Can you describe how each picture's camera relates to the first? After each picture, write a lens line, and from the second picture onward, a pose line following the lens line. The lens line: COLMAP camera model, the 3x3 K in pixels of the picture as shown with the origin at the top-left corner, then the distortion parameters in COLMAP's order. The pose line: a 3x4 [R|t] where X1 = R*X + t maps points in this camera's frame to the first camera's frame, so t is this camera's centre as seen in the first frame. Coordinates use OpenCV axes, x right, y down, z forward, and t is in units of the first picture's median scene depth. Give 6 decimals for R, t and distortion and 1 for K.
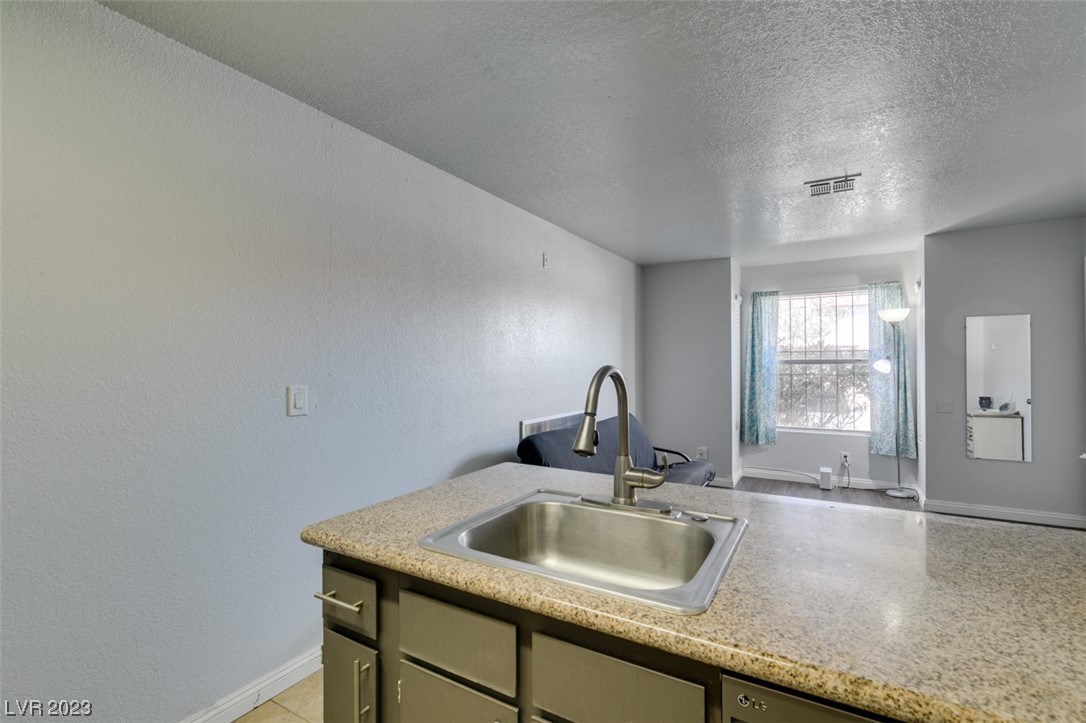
lens RADIAL K [[486.5, 0, 543.4], [0, 486.5, 365.1], [0, 0, 1]] dist [0.008541, -0.002728]
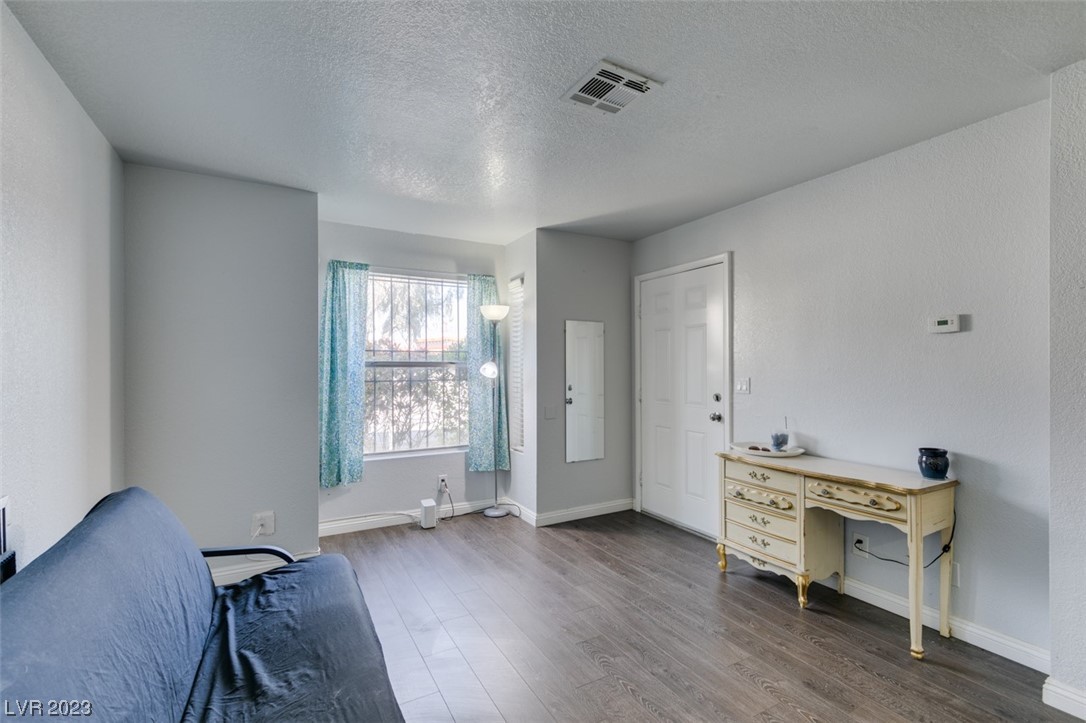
lens RADIAL K [[486.5, 0, 541.3], [0, 486.5, 367.7], [0, 0, 1]] dist [0.008541, -0.002728]
pose [[0.502455, 0.004059, 0.864594, -0.005579], [-0.002902, 0.999991, -0.003008, 0.000153], [-0.864599, -0.000998, 0.502462, 0.456842]]
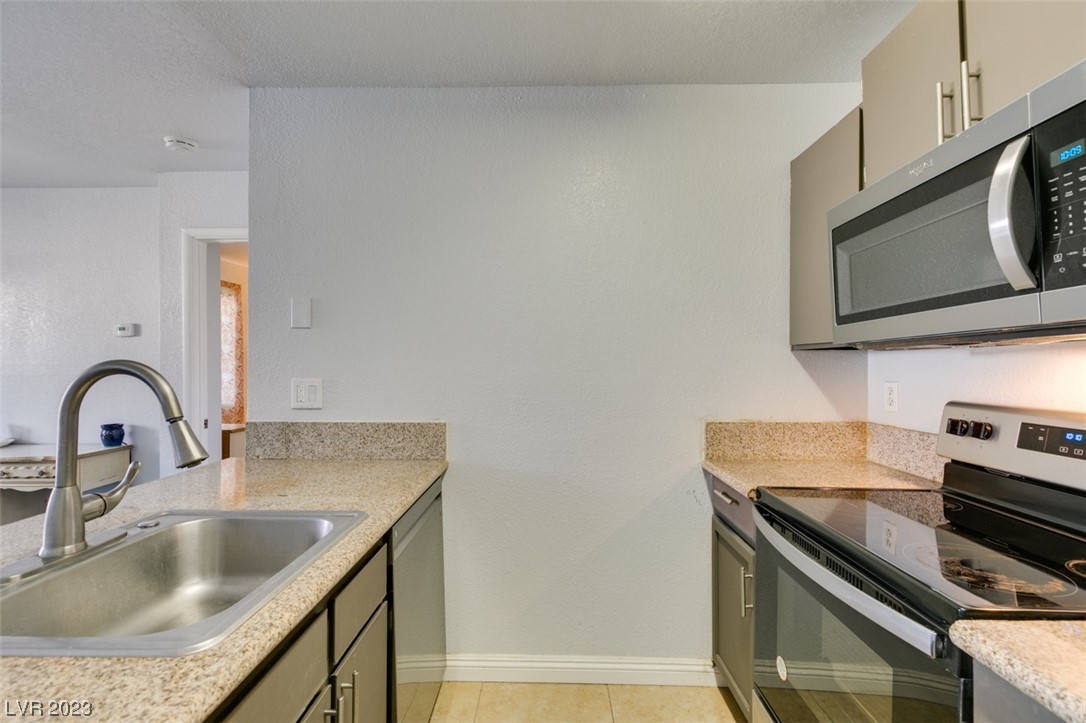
lens RADIAL K [[486.5, 0, 539.8], [0, 486.5, 363.1], [0, 0, 1]] dist [0.008541, -0.002728]
pose [[-0.490753, 0.004856, 0.871285, -0.214766], [0.002919, 0.999988, -0.003929, 0.002556], [-0.871294, 0.000615, -0.490761, 0.199970]]
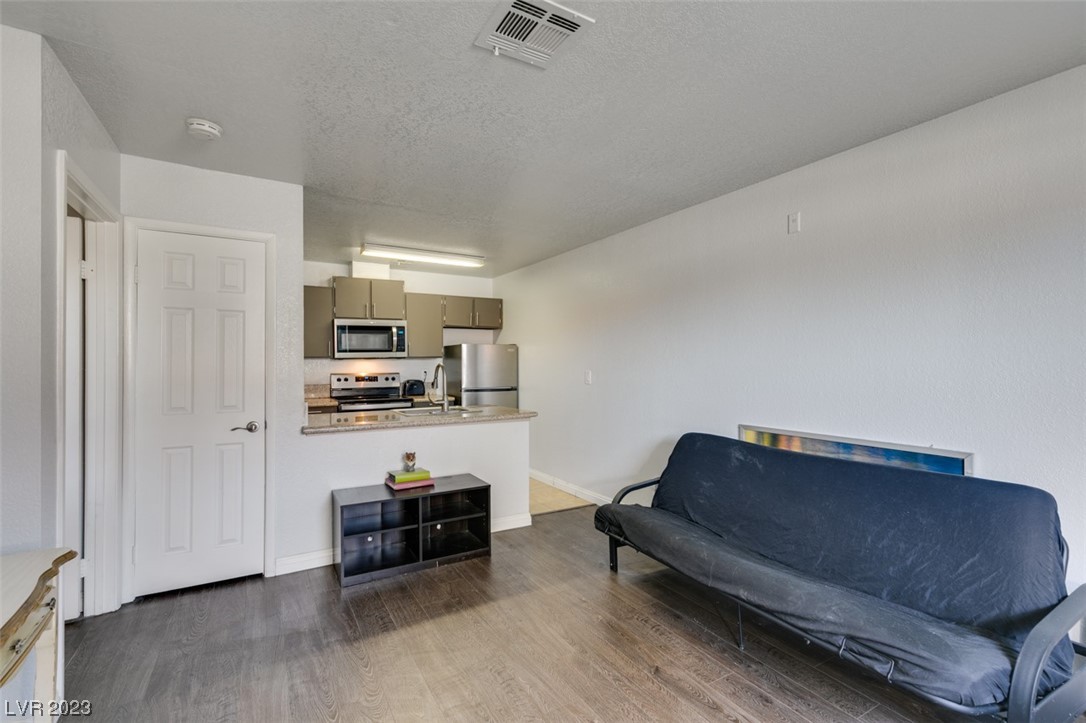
lens RADIAL K [[486.5, 0, 541.5], [0, 486.5, 361.0], [0, 0, 1]] dist [0.008541, -0.002728]
pose [[-0.481331, 0.004810, -0.876526, 0.642029], [0.003051, 0.999988, 0.003811, -0.005495], [0.876534, -0.000840, -0.481340, 0.768065]]
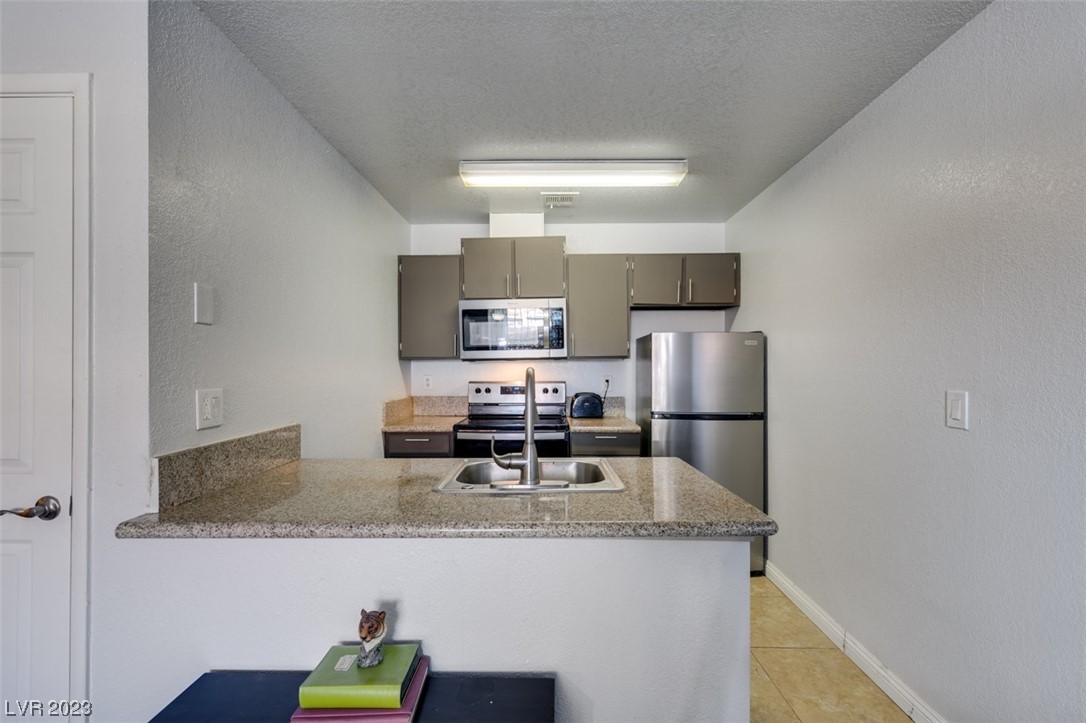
lens RADIAL K [[486.5, 0, 542.4], [0, 486.5, 362.9], [0, 0, 1]] dist [0.008541, -0.002728]
pose [[-0.866751, 0.003028, -0.498733, 0.195918], [0.004130, 0.999991, -0.001107, -0.002408], [0.498725, -0.003019, -0.866755, 0.547003]]
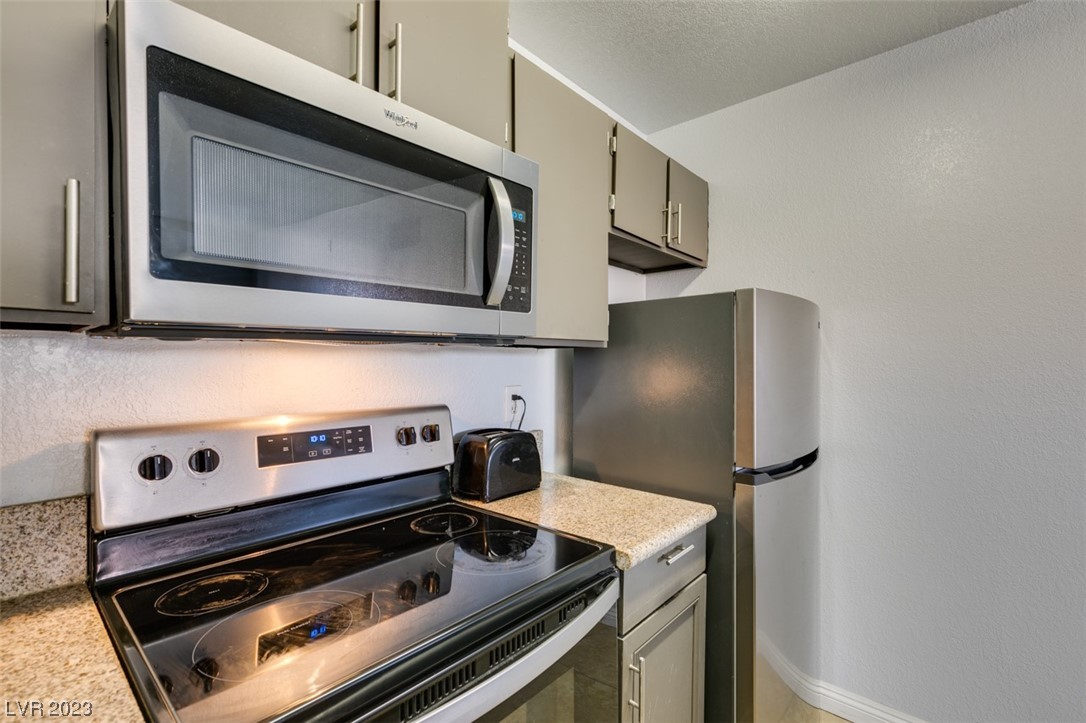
lens RADIAL K [[486.5, 0, 537.9], [0, 486.5, 365.3], [0, 0, 1]] dist [0.008541, -0.002728]
pose [[-0.185868, 0.003862, -0.982567, 0.056784], [-0.003991, 0.999981, 0.004685, 0.001145], [0.982567, 0.004792, -0.185849, 0.020775]]
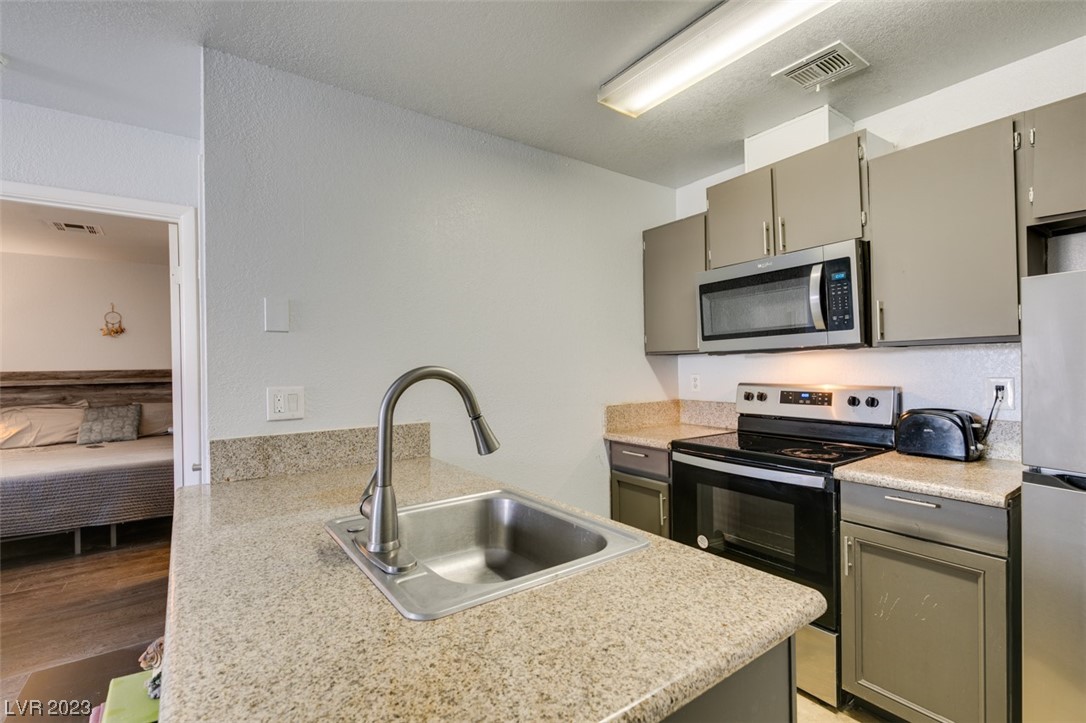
lens RADIAL K [[486.5, 0, 542.5], [0, 486.5, 365.0], [0, 0, 1]] dist [0.008541, -0.002728]
pose [[-0.914251, 0.018914, 0.404707, -0.099388], [0.020089, 0.999797, -0.001344, 0.001095], [-0.404650, 0.006902, -0.914446, 0.426151]]
